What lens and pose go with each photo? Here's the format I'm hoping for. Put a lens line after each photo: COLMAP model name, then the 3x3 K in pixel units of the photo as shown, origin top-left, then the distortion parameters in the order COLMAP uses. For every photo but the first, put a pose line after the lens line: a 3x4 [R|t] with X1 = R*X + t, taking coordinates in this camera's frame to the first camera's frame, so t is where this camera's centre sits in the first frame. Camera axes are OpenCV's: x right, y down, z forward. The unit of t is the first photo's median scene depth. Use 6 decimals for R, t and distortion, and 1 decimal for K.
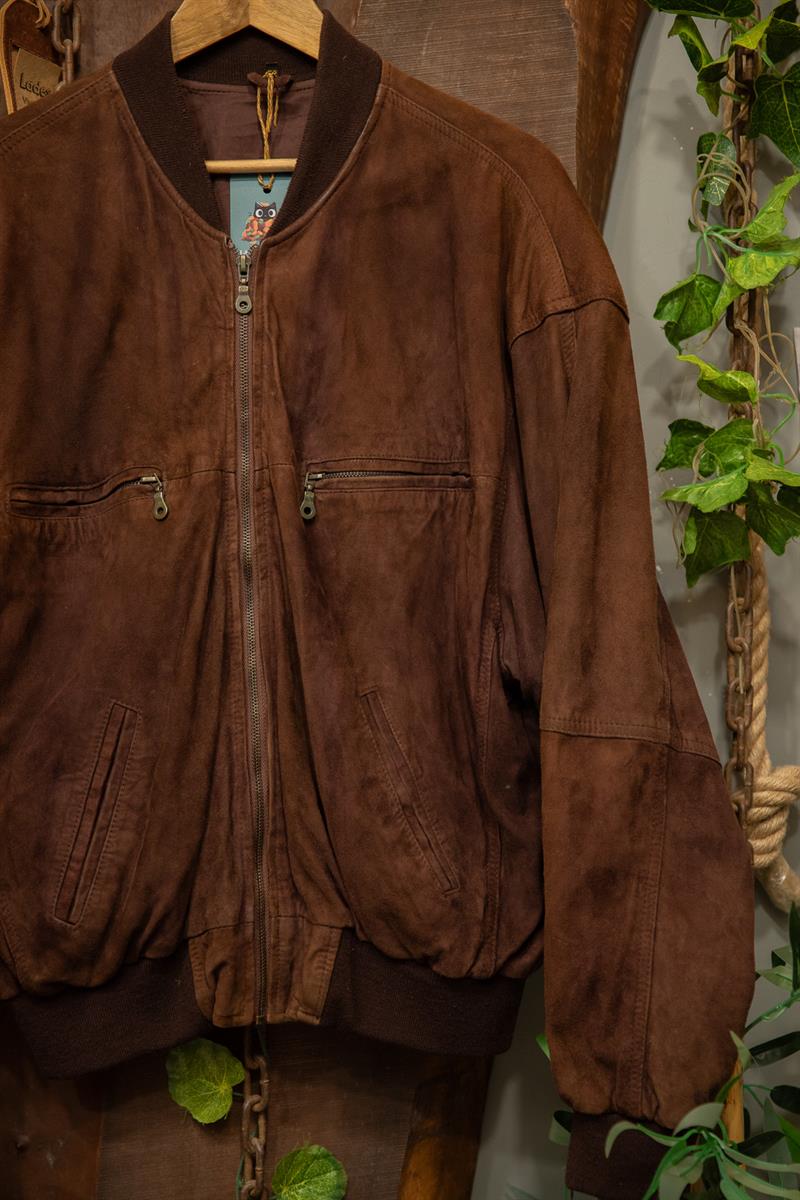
lens RADIAL K [[2206.1, 0, 400.7], [0, 2206.1, 606.9], [0, 0, 1]] dist [0.148799, 0.114981]
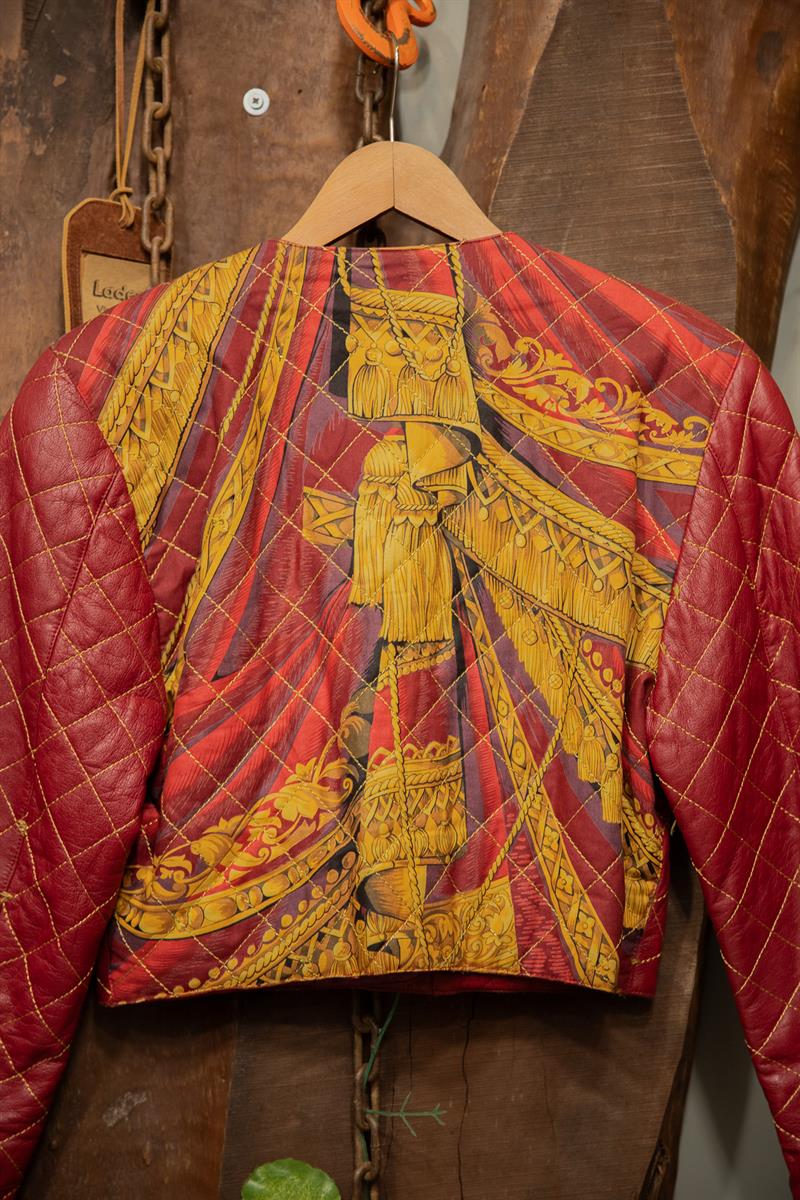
lens RADIAL K [[2206.1, 0, 400.7], [0, 2206.1, 606.9], [0, 0, 1]] dist [0.148799, 0.114981]
pose [[0.999987, 0.003699, 0.003477, -0.058512], [-0.003506, 0.998531, -0.054070, -0.061099], [-0.003672, 0.054057, 0.998531, 0.127348]]
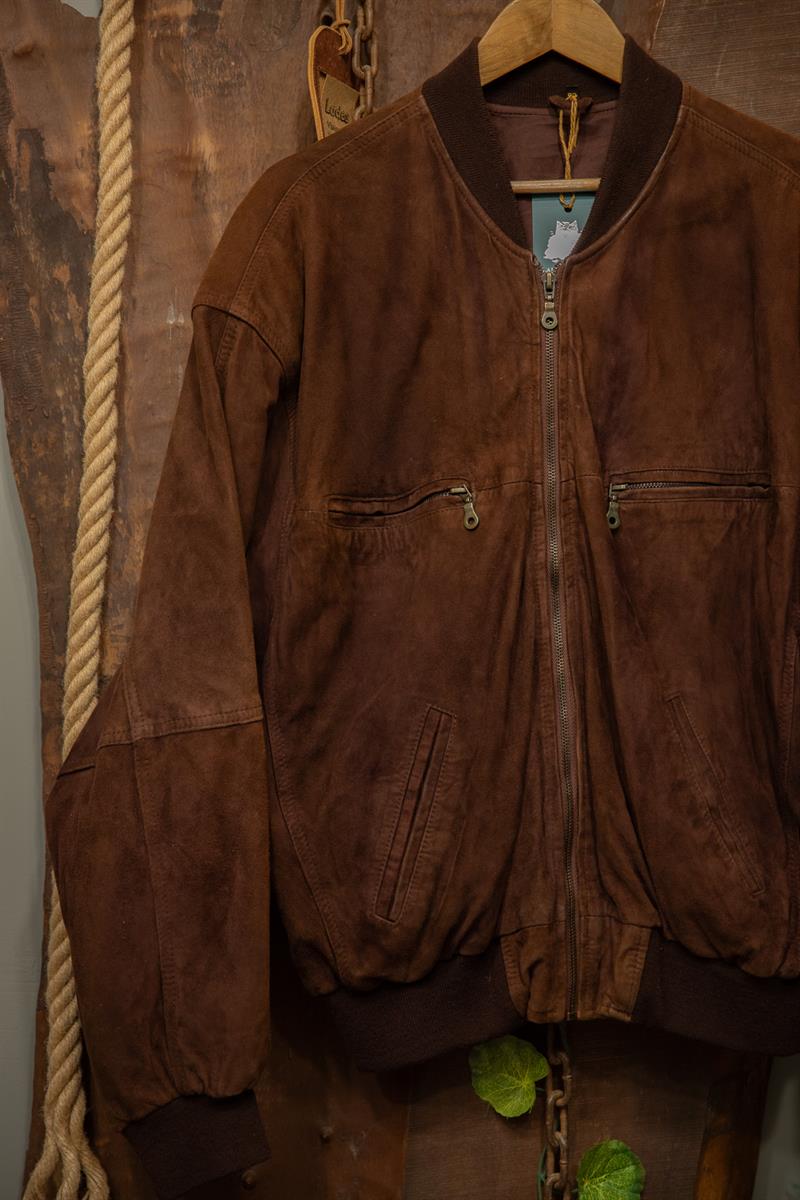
lens RADIAL K [[2206.1, 0, 400.7], [0, 2206.1, 606.9], [0, 0, 1]] dist [0.148799, 0.114981]
pose [[0.999971, 0.000756, -0.007532, -0.131263], [-0.000802, 0.999982, -0.006021, 0.002785], [0.007527, 0.006027, 0.999954, -0.028131]]
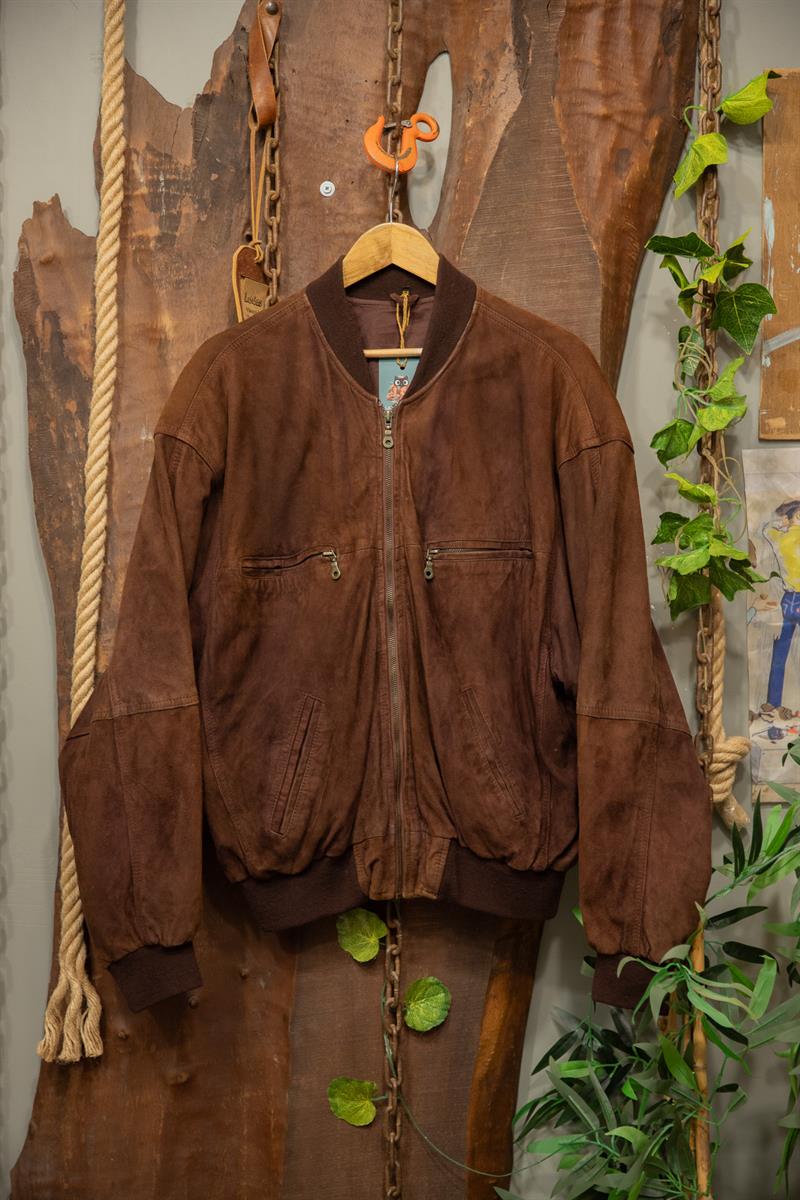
lens RADIAL K [[1916.2, 0, 400.0], [0, 1916.2, 600.0], [0, 0, 1]] dist [0.102853, 0.088859]
pose [[0.999832, 0.003297, -0.018024, -0.037369], [-0.003103, 0.999937, 0.010771, -0.038948], [0.018059, -0.010713, 0.999780, -0.359526]]
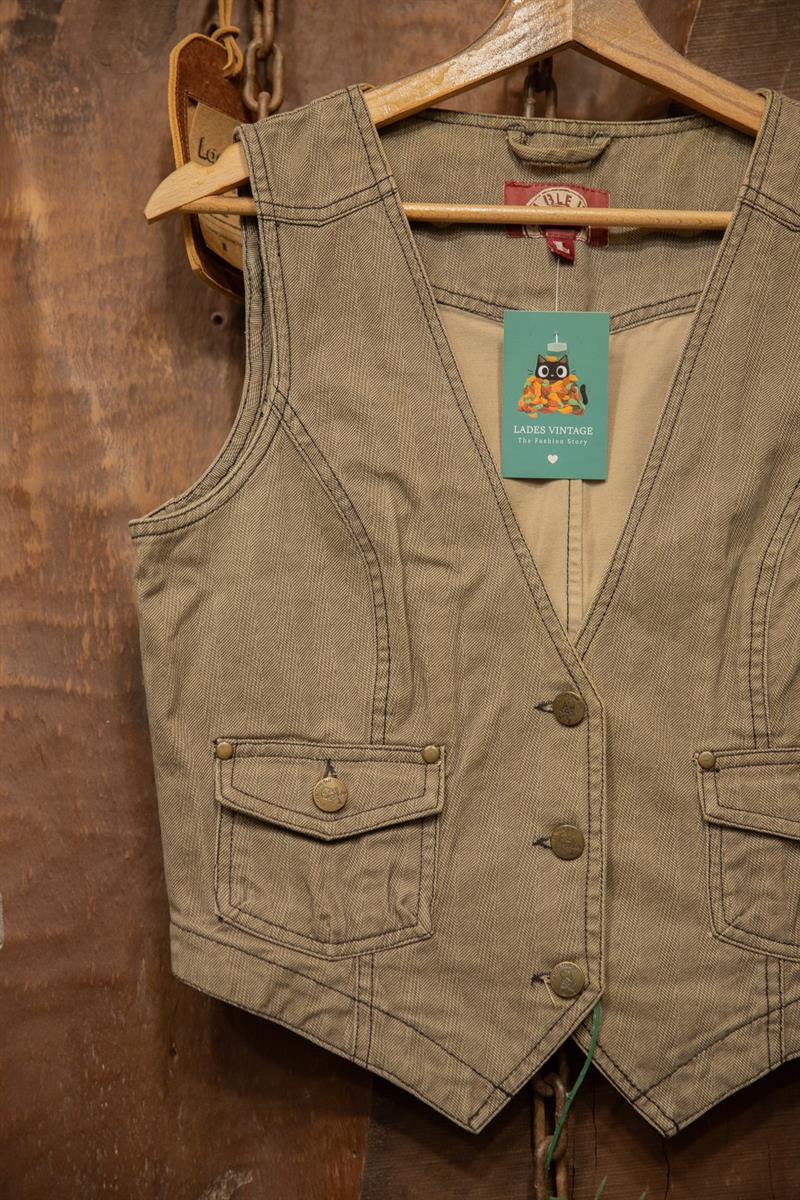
lens RADIAL K [[2195.2, 0, 400.0], [0, 2195.2, 600.0], [0, 0, 1]] dist [0.148851, 0.058483]
pose [[0.999987, 0.003787, -0.003470, -0.109012], [-0.004072, 0.996271, -0.086188, -0.032729], [0.003130, 0.086201, 0.996273, 0.323649]]
